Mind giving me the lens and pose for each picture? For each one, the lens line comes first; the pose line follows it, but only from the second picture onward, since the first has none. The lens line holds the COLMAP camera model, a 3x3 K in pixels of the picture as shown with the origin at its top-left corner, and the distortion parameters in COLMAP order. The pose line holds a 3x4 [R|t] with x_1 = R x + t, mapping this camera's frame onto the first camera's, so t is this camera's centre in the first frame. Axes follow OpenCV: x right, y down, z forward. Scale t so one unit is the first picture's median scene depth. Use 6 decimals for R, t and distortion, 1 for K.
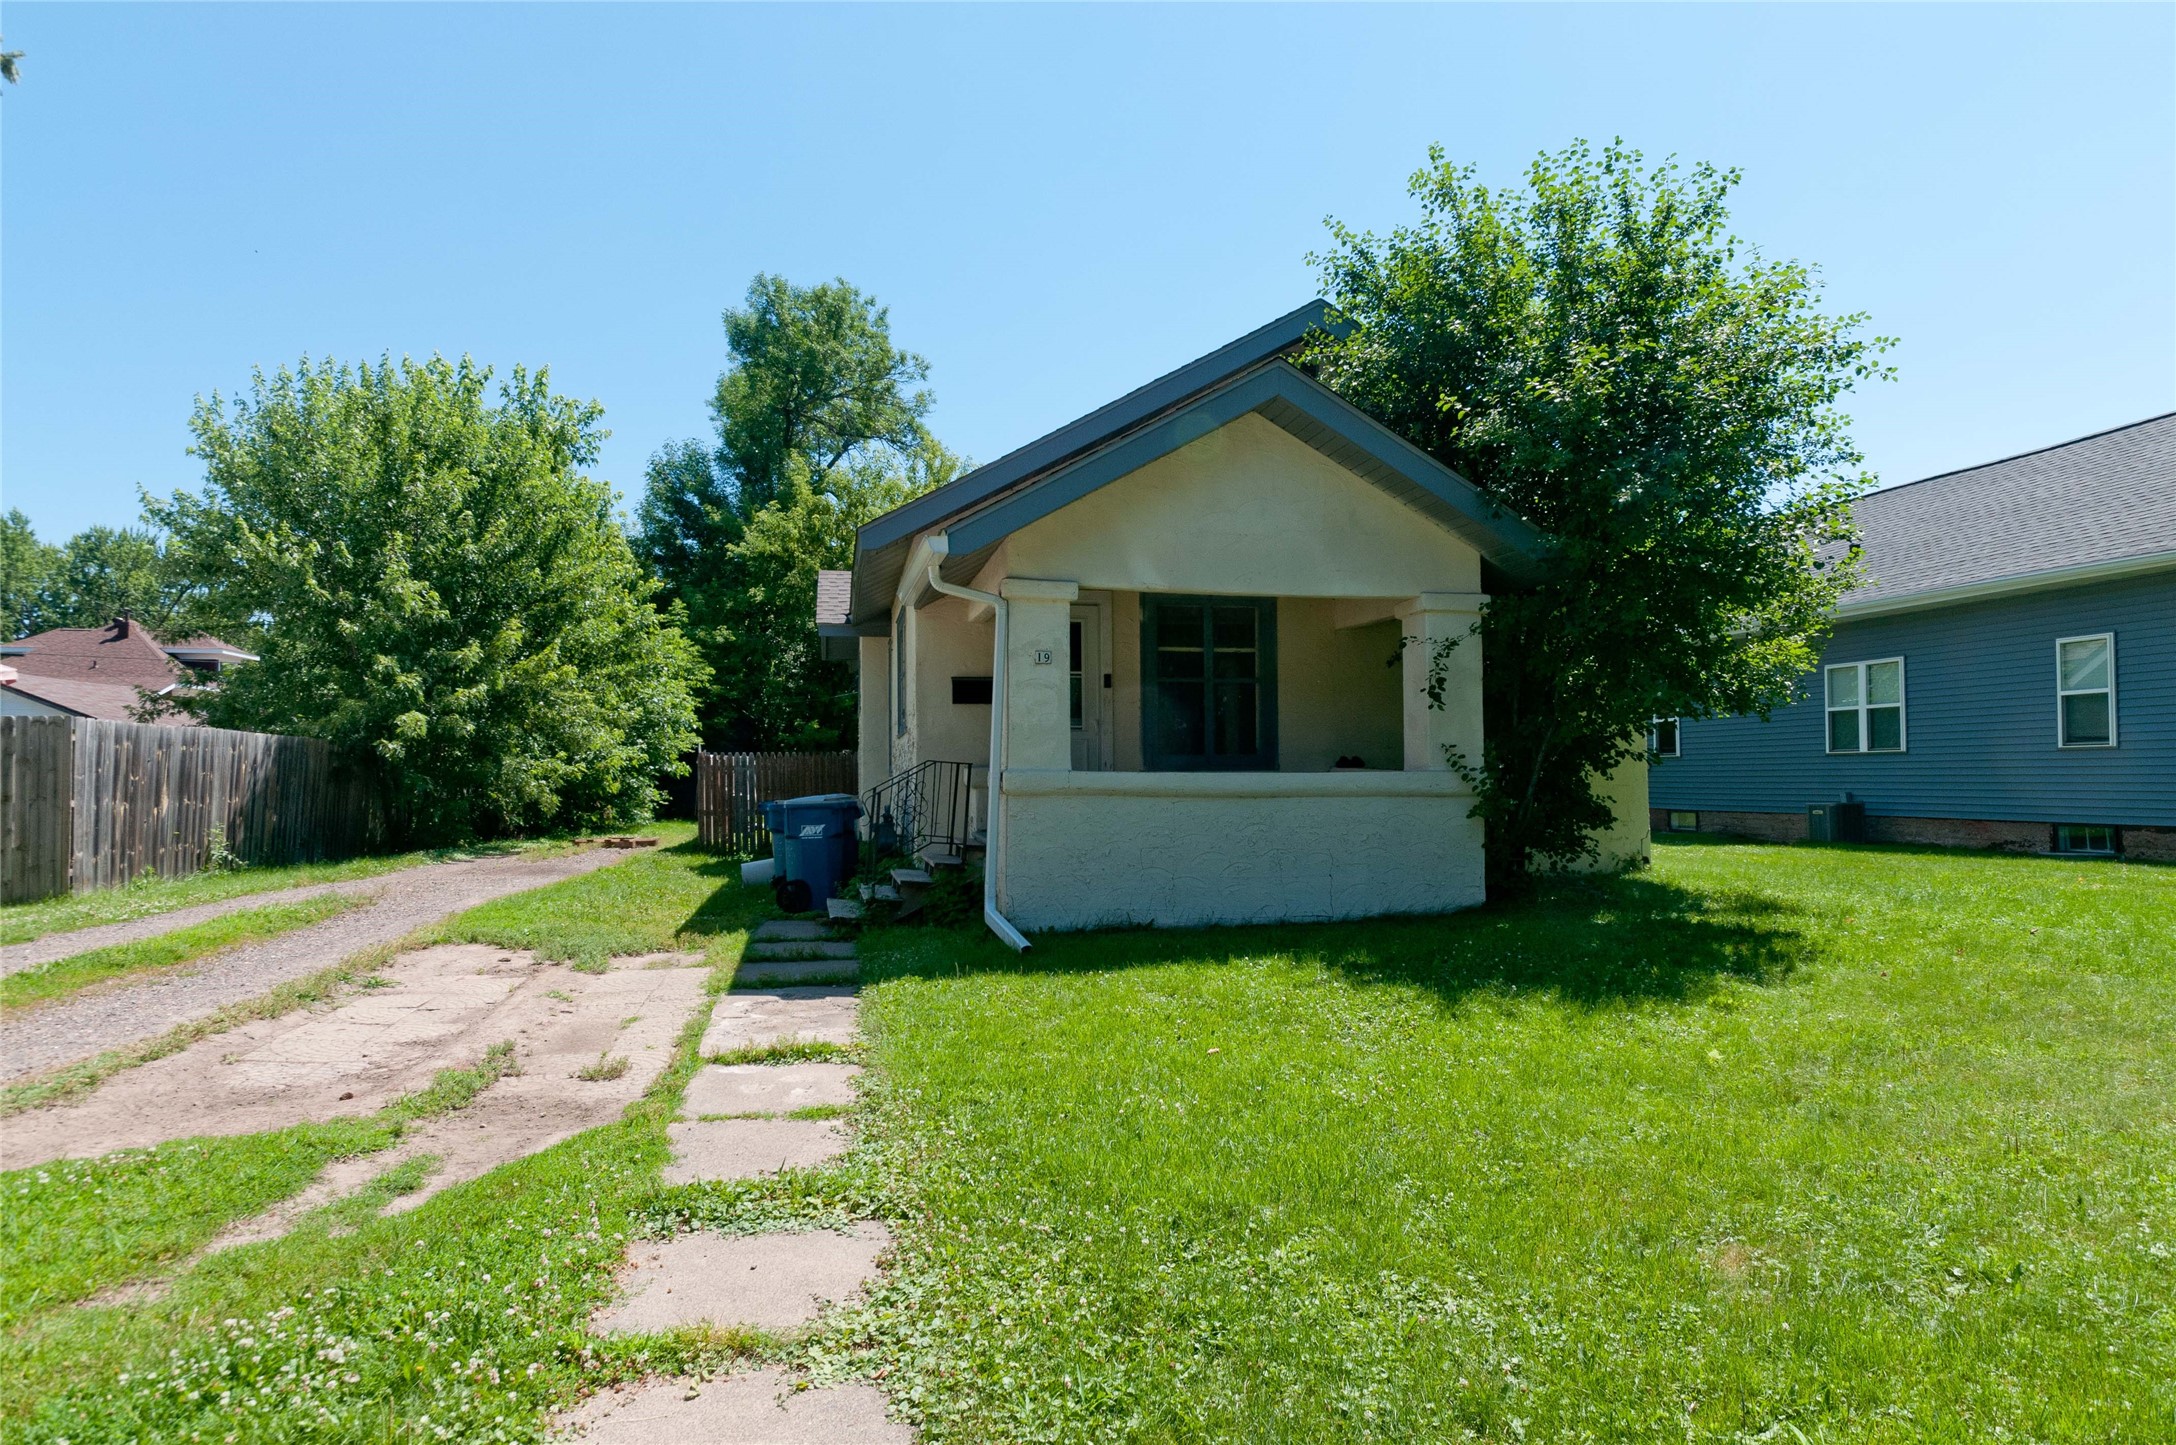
lens RADIAL K [[1289.0, 0, 1092.9], [0, 1289.0, 743.4], [0, 0, 1]] dist [-0.018033, 0.000625]
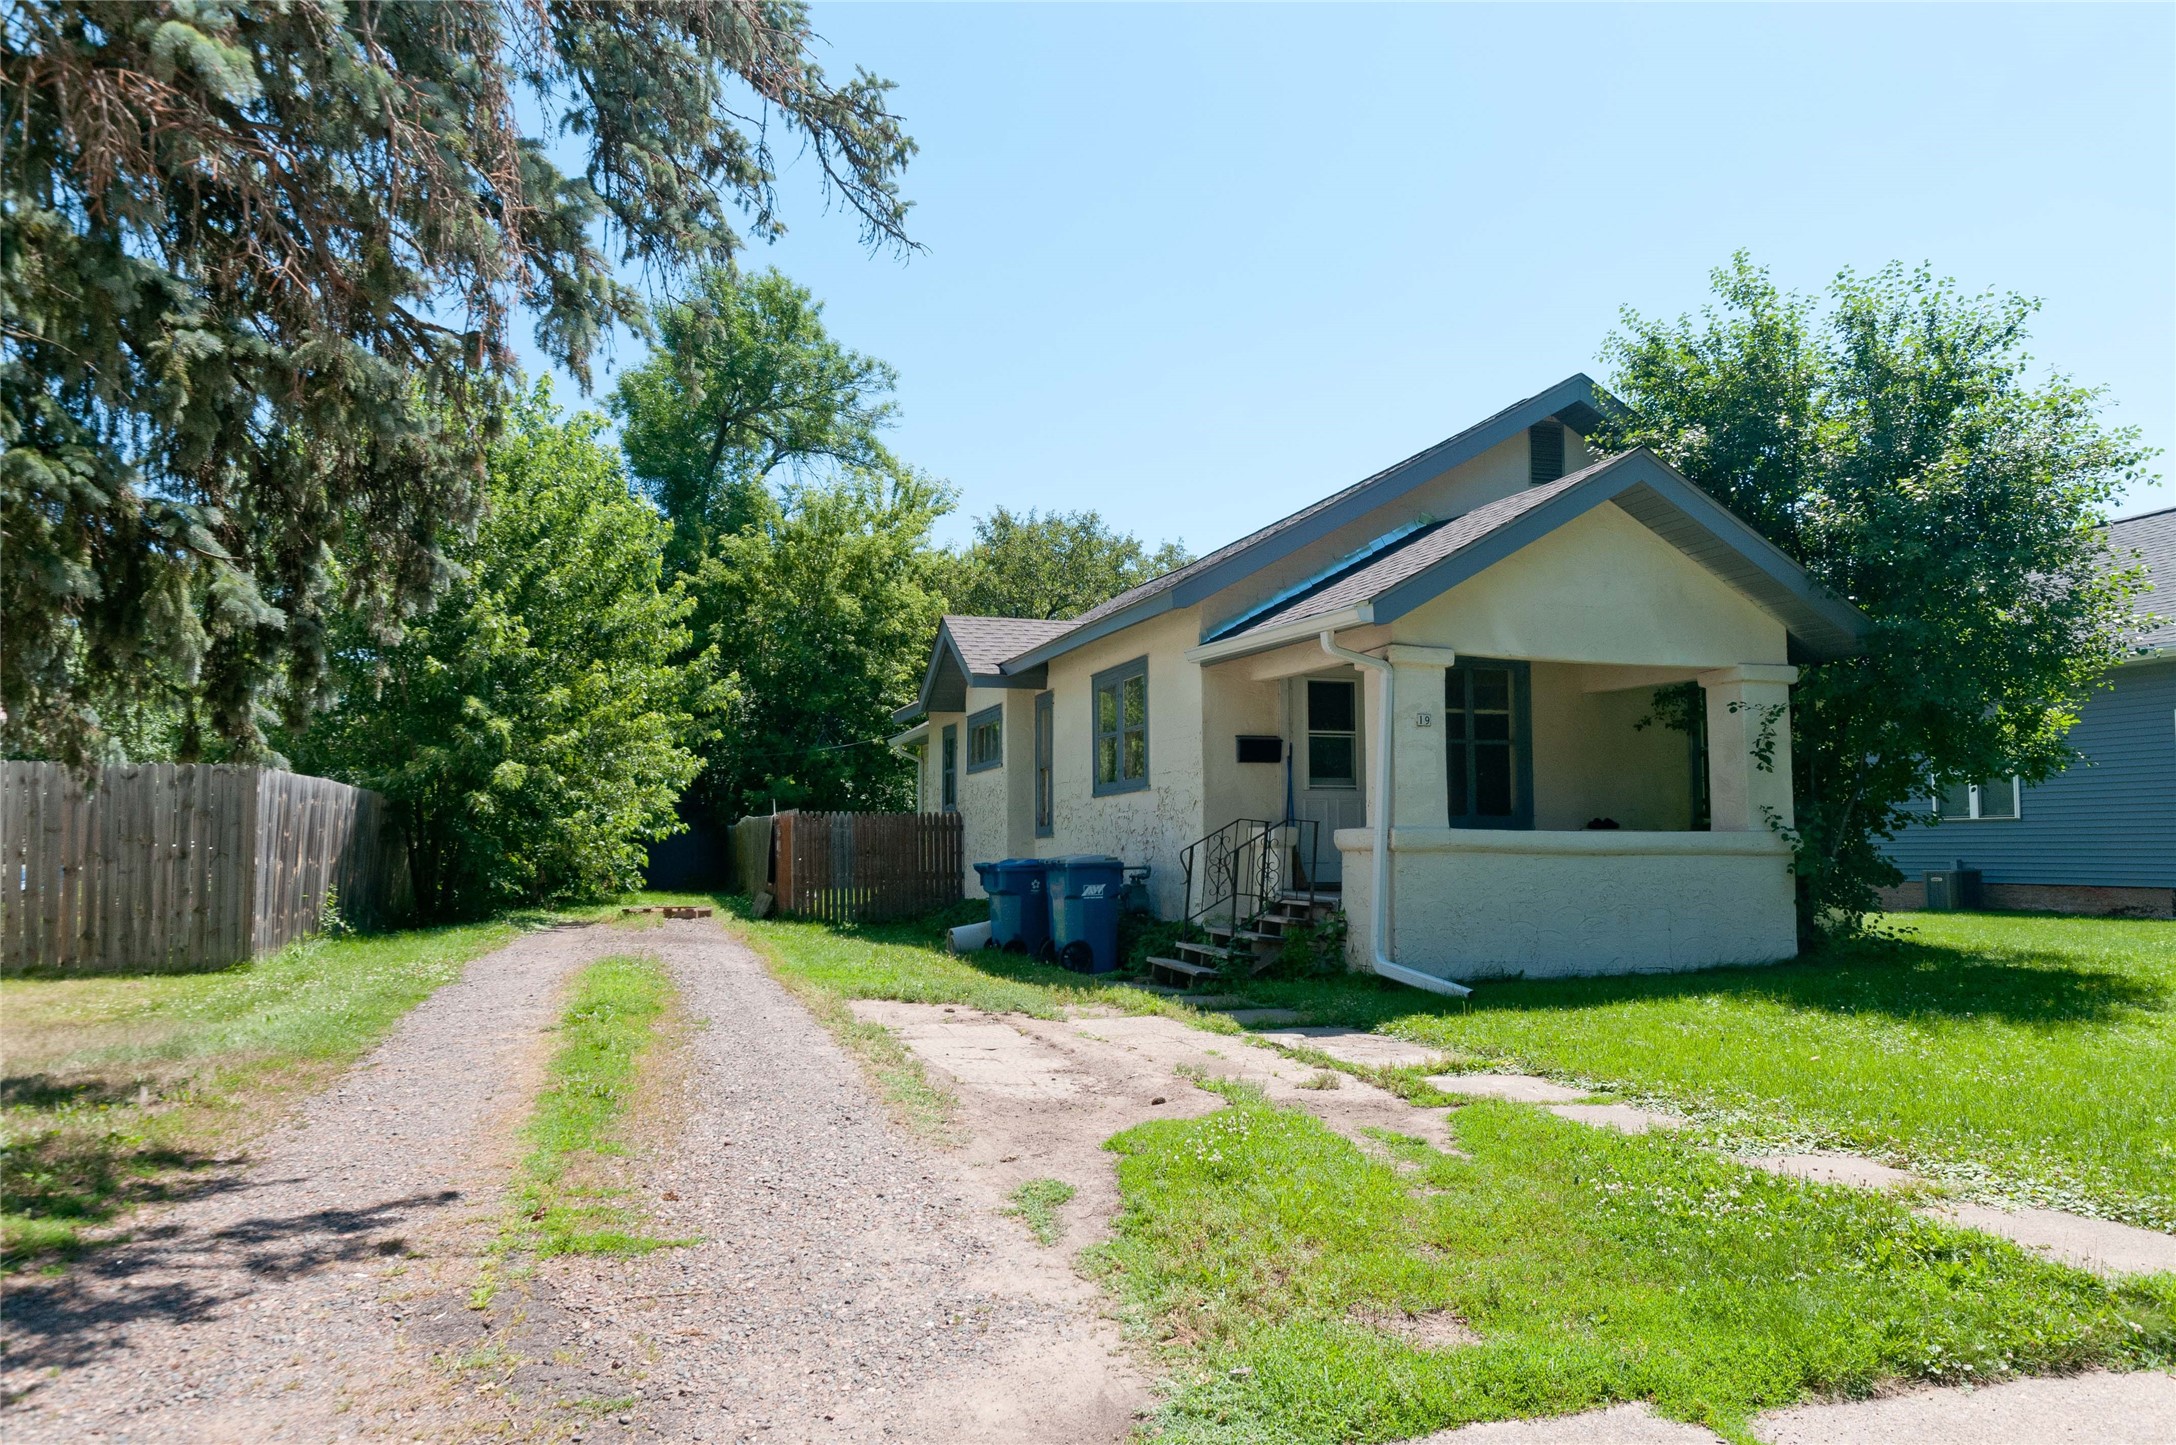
lens RADIAL K [[1552.1, 0, 1082.4], [0, 1552.1, 727.4], [0, 0, 1]] dist [-0.002021, -0.010494]
pose [[0.992265, 0.013962, 0.123352, -0.429718], [-0.007721, 0.998673, -0.050927, 0.005198], [-0.123899, 0.049581, 0.991055, -0.199671]]
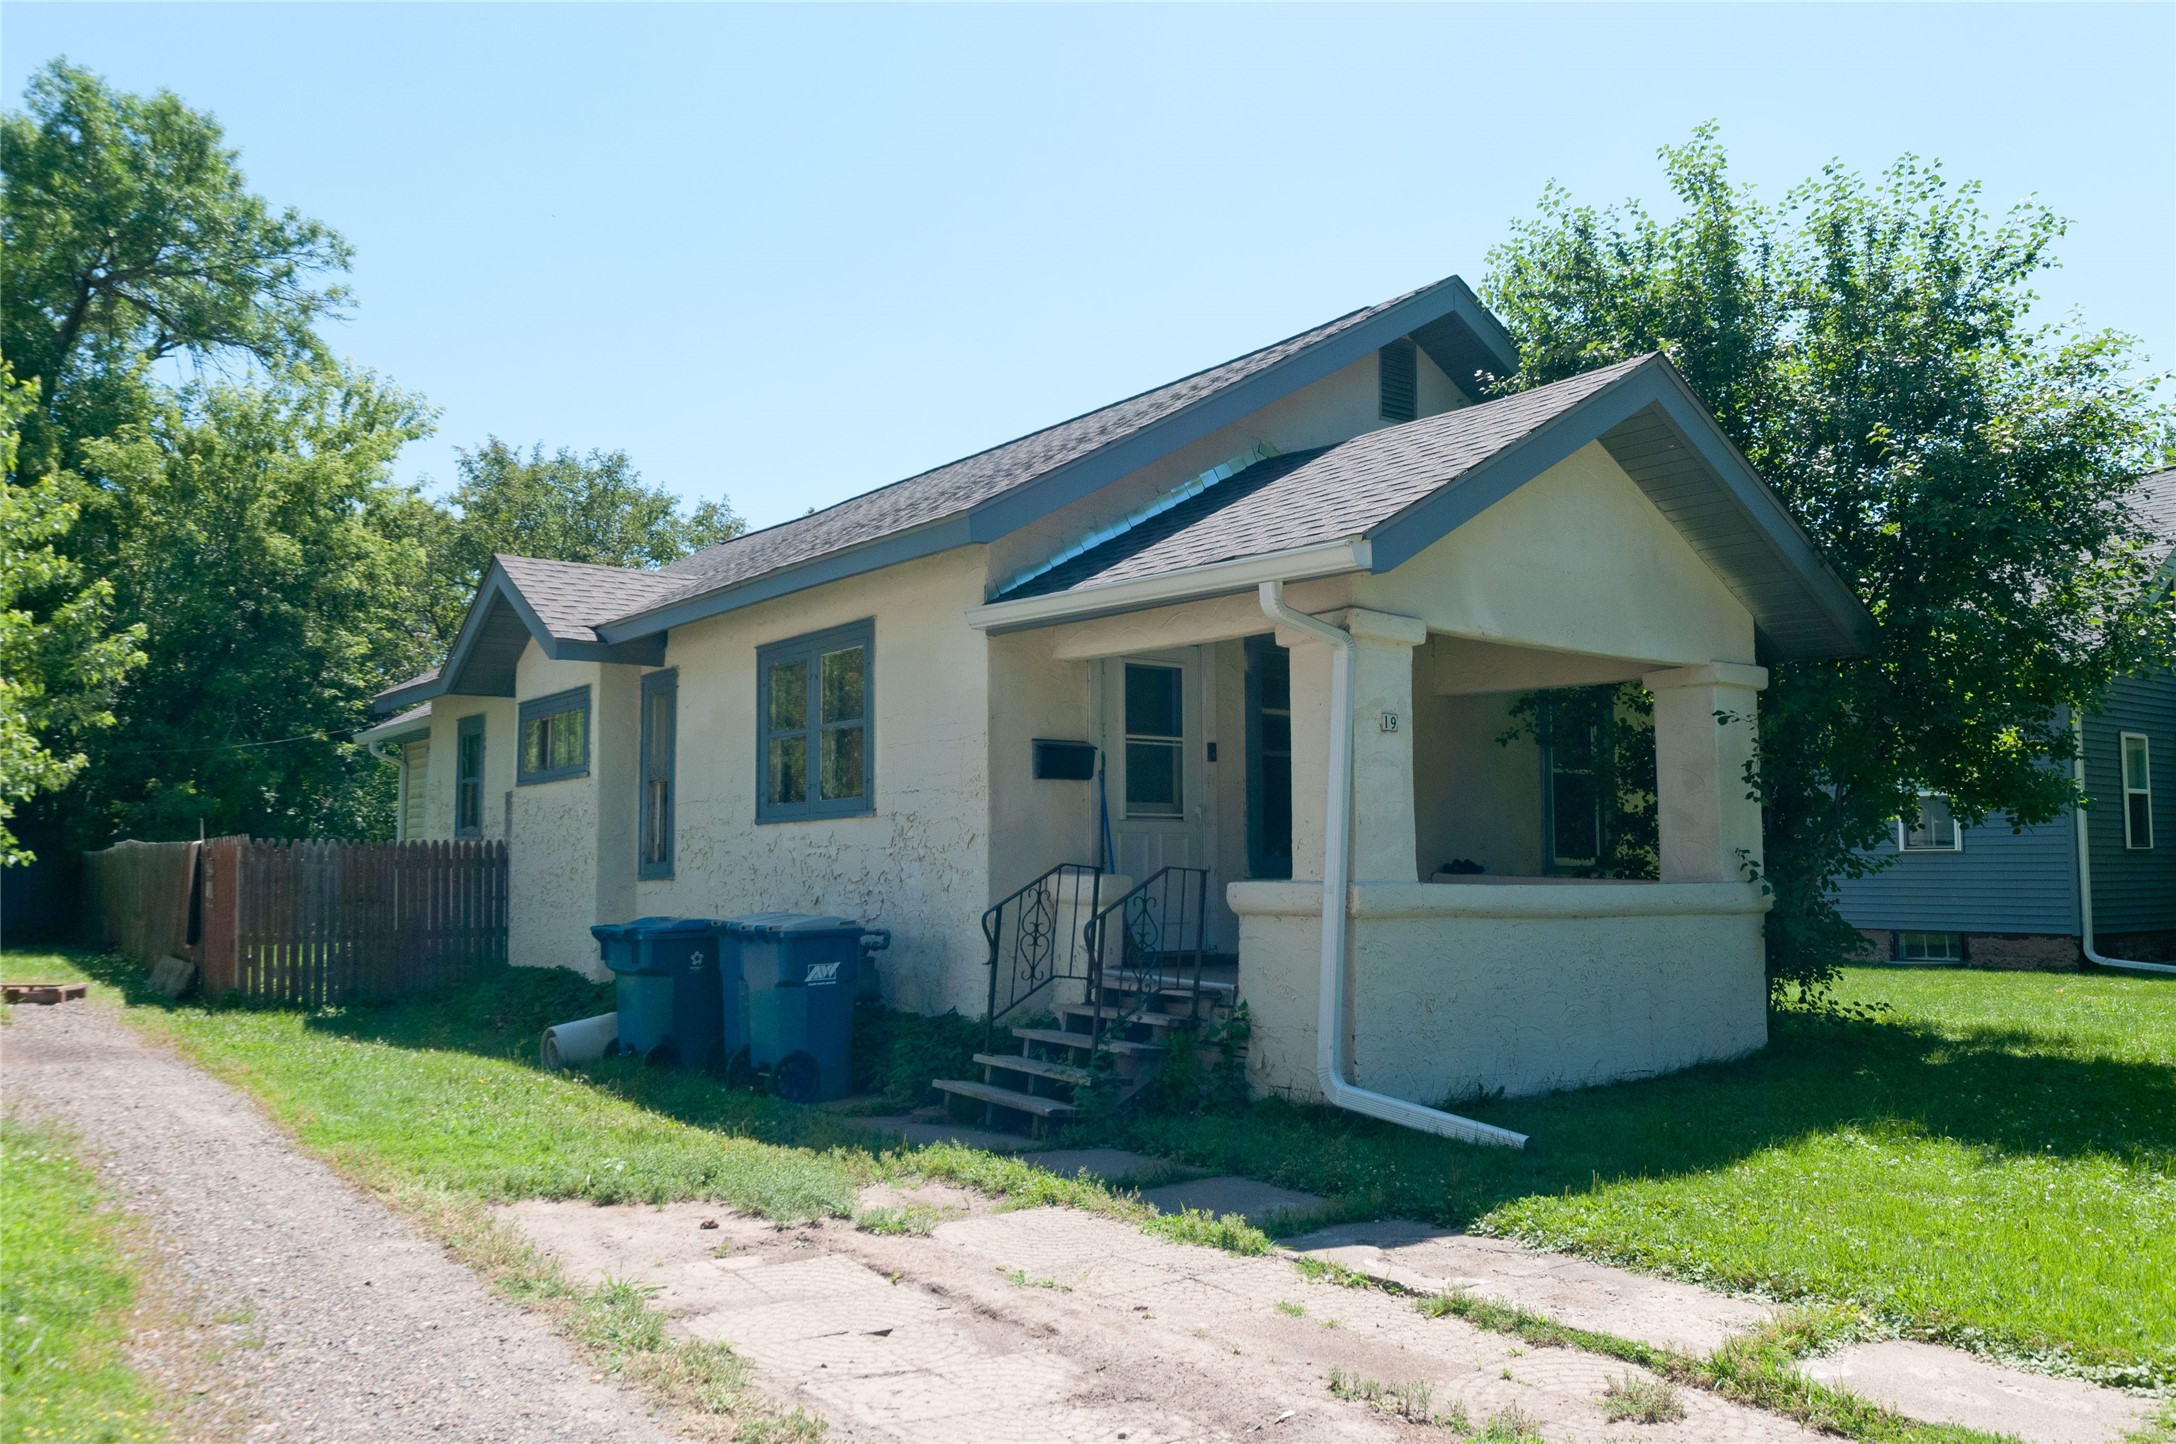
lens RADIAL K [[1669.4, 0, 1093.6], [0, 1669.4, 724.5], [0, 0, 1]] dist [0.008758, -0.011776]
pose [[0.891829, 0.042760, 0.450347, -0.545575], [-0.016294, 0.997913, -0.062484, -0.005054], [-0.452079, 0.048387, 0.890664, 0.232730]]
